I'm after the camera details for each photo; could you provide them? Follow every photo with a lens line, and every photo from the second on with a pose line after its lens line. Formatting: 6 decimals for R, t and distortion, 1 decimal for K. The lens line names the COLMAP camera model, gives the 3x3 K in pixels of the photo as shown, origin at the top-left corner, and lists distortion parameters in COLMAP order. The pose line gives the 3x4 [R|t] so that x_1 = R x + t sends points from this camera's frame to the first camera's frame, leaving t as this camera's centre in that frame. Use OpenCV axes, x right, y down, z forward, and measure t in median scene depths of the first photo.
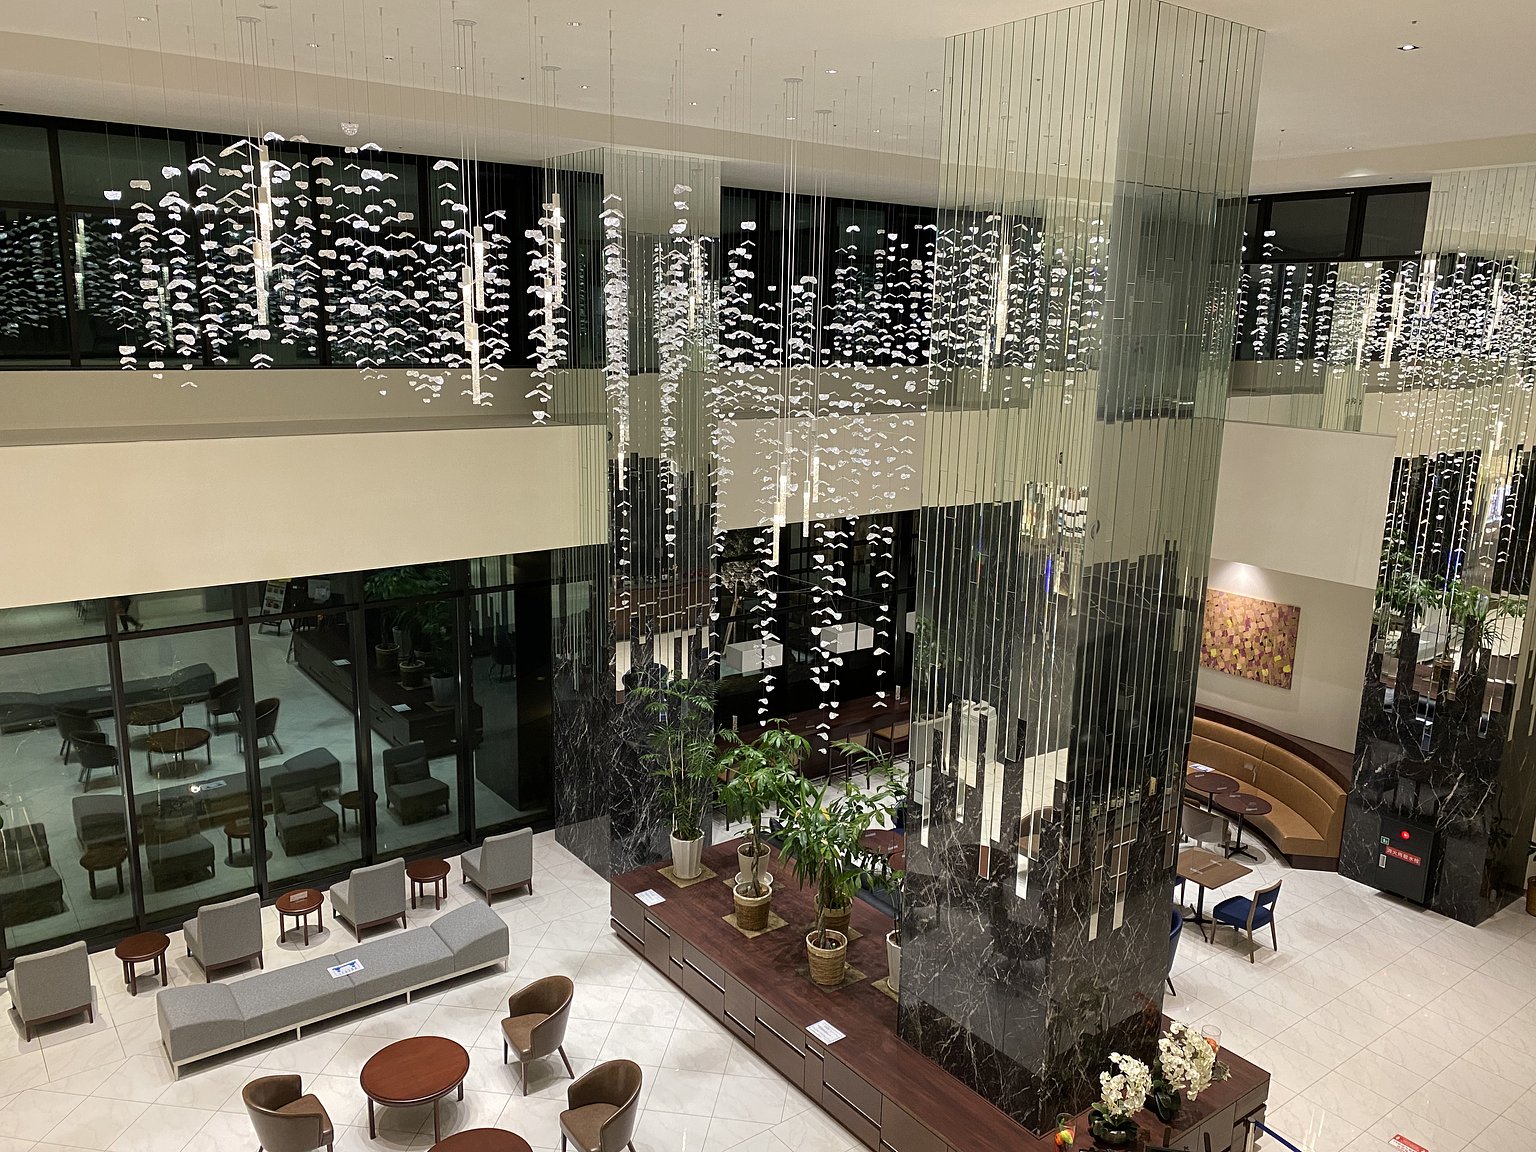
lens RADIAL K [[1160.4, 0, 768.0], [0, 1160.4, 576.0], [0, 0, 1]] dist [0.010123, 0.002442]
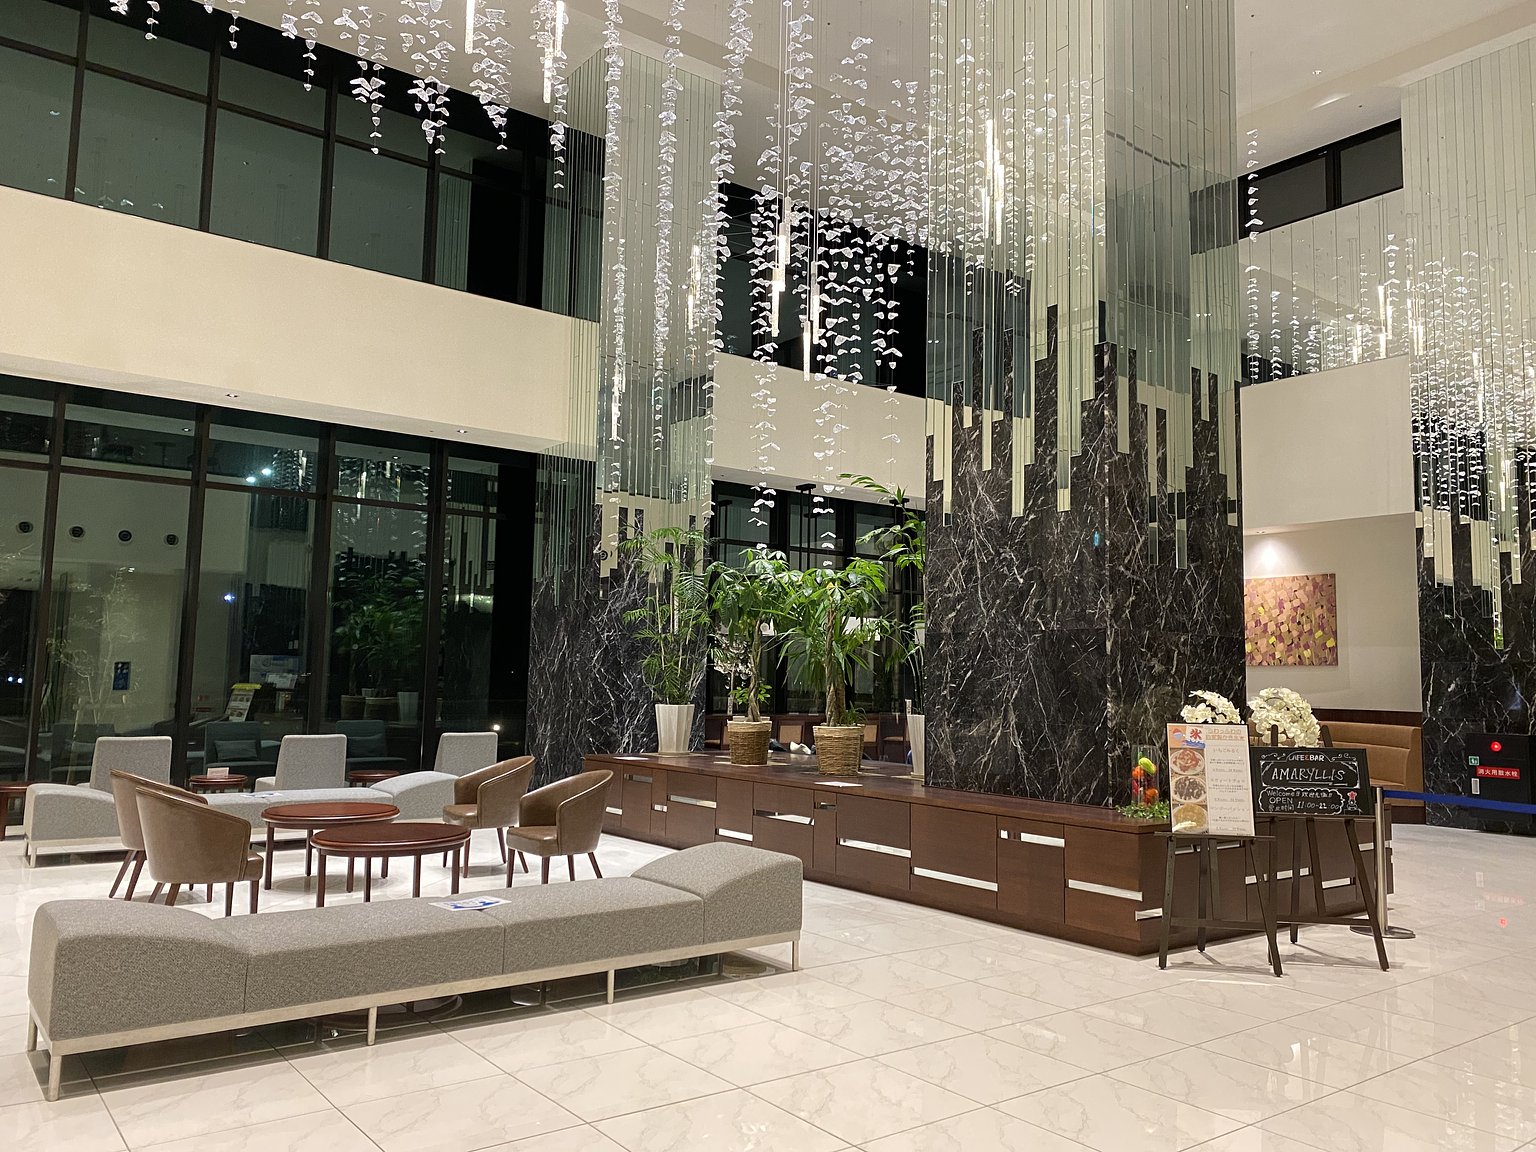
lens RADIAL K [[1162.1, 0, 768.0], [0, 1162.1, 576.0], [0, 0, 1]] dist [0.017310, -0.000363]
pose [[0.999989, -0.002757, 0.003916, -0.002328], [0.003811, 0.953214, -0.302271, 0.330059], [-0.002899, 0.302282, 0.953214, 0.113805]]
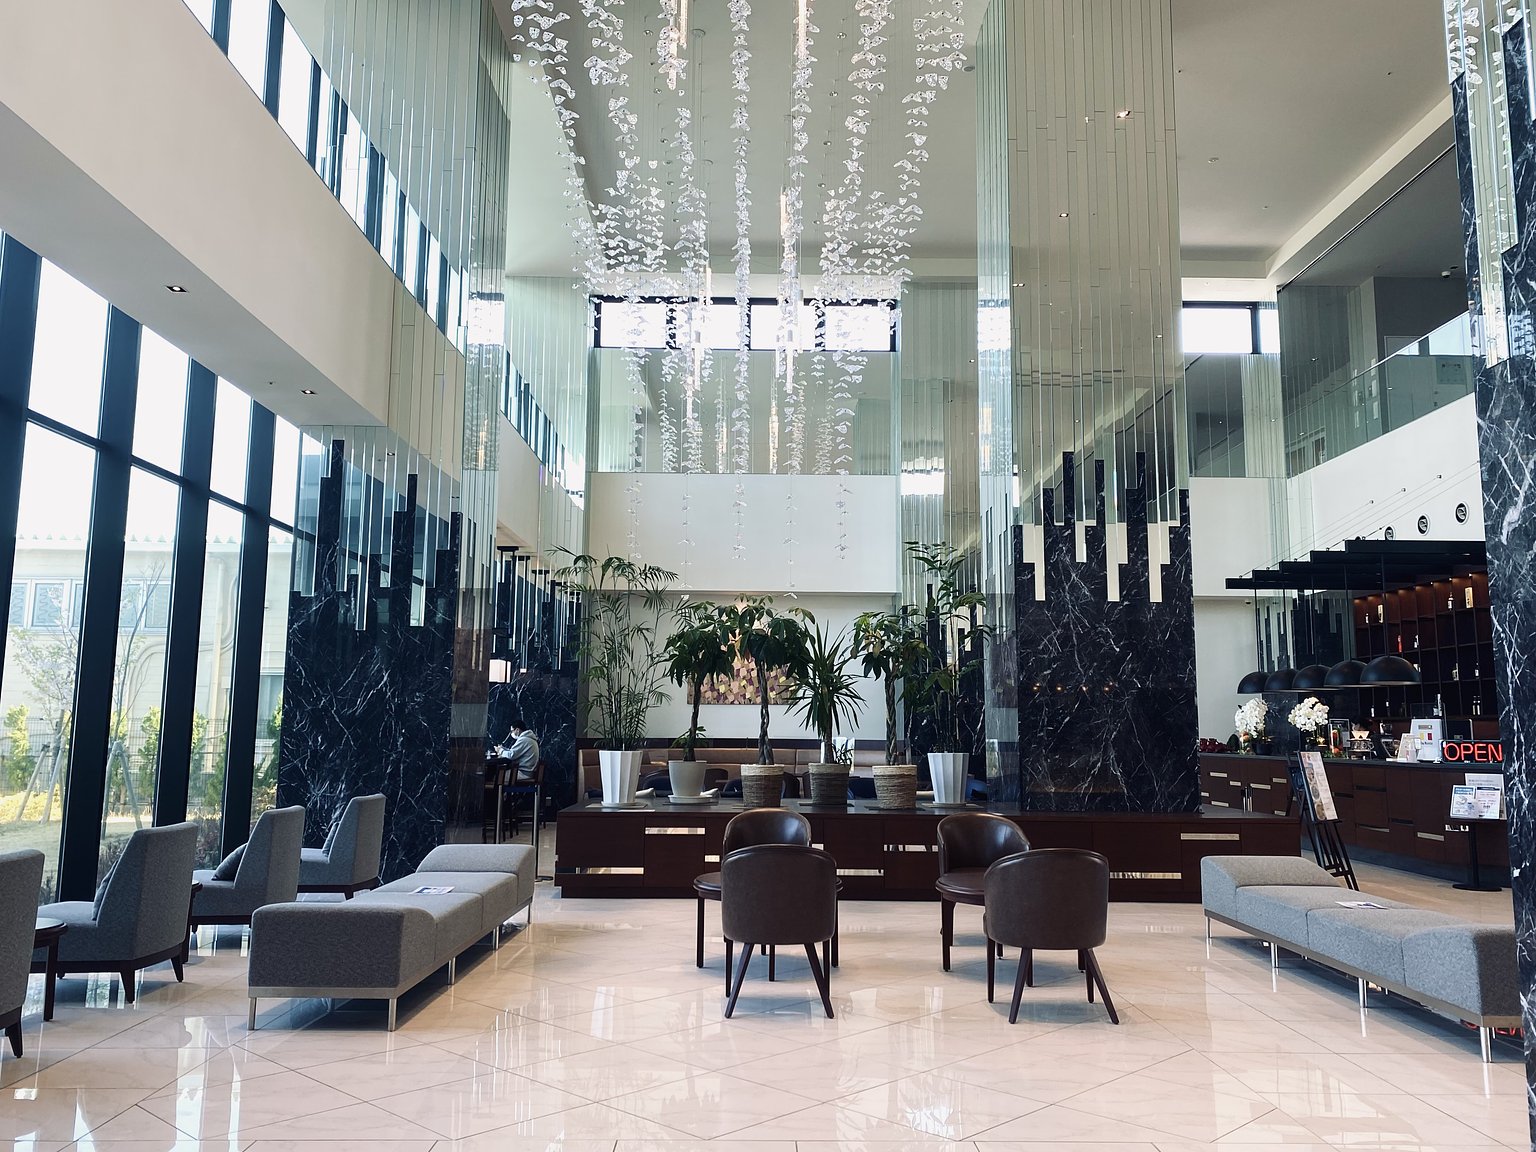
lens RADIAL K [[1187.4, 0, 768.0], [0, 1187.4, 576.0], [0, 0, 1]] dist [0.003082, 0.000437]
pose [[0.591286, 0.087962, 0.801650, -0.567552], [0.173770, 0.956788, -0.233155, 0.264948], [-0.787518, 0.277164, 0.550450, 0.361827]]
